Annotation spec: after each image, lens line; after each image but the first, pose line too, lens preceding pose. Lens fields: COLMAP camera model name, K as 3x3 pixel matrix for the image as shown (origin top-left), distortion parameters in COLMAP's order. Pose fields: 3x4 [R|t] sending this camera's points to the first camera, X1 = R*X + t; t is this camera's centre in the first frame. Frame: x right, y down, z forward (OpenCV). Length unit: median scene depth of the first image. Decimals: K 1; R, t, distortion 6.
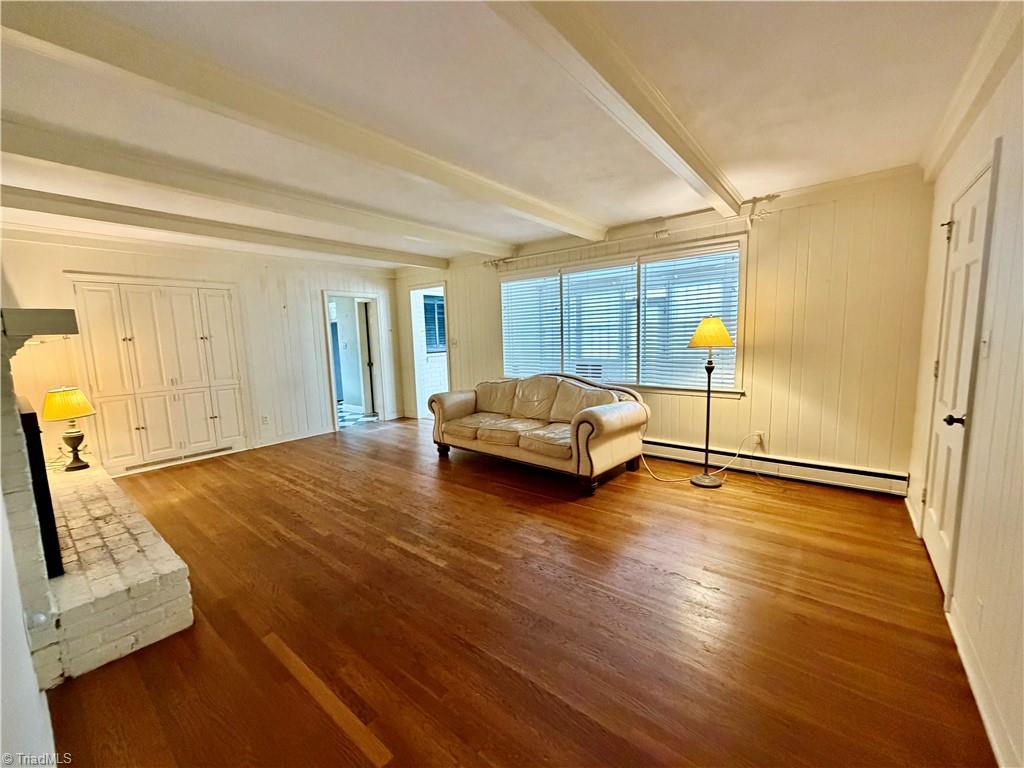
lens RADIAL K [[408.5, 0, 512.2], [0, 408.5, 388.5], [0, 0, 1]] dist [0.002105, 0.000087]
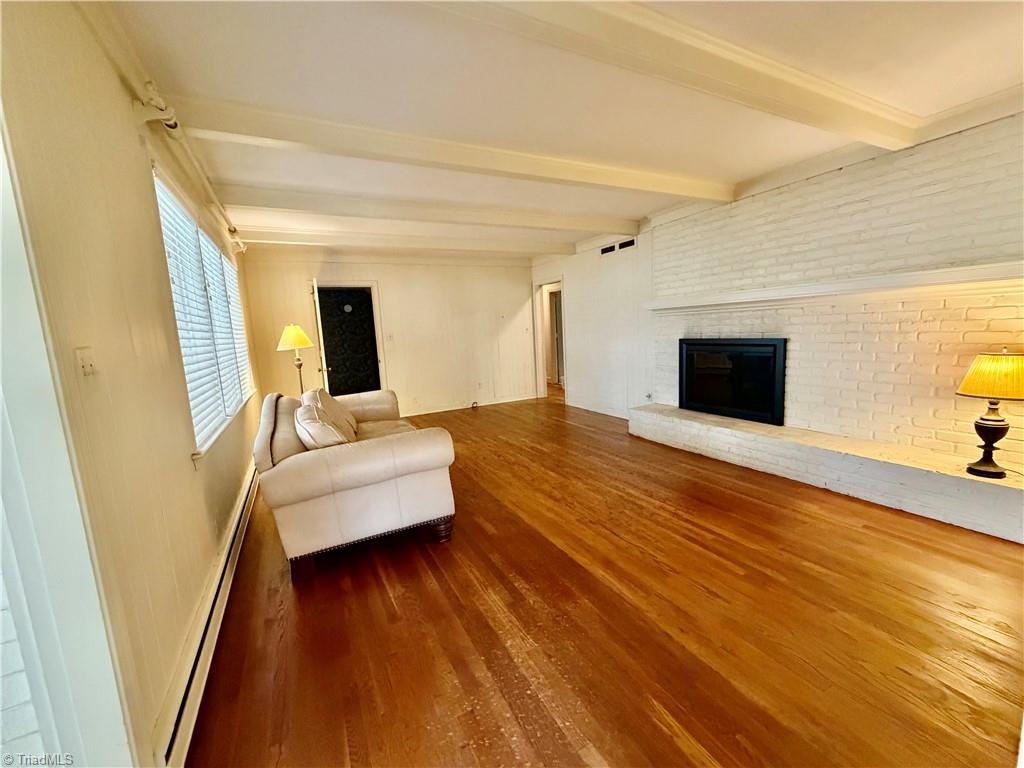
lens RADIAL K [[408.5, 0, 512.0], [0, 408.5, 379.5], [0, 0, 1]] dist [0.002105, 0.000087]
pose [[-0.910137, 0.024203, 0.413600, -0.647989], [0.127406, 0.966268, 0.223817, -0.199450], [-0.394231, 0.256399, -0.882520, 1.856702]]
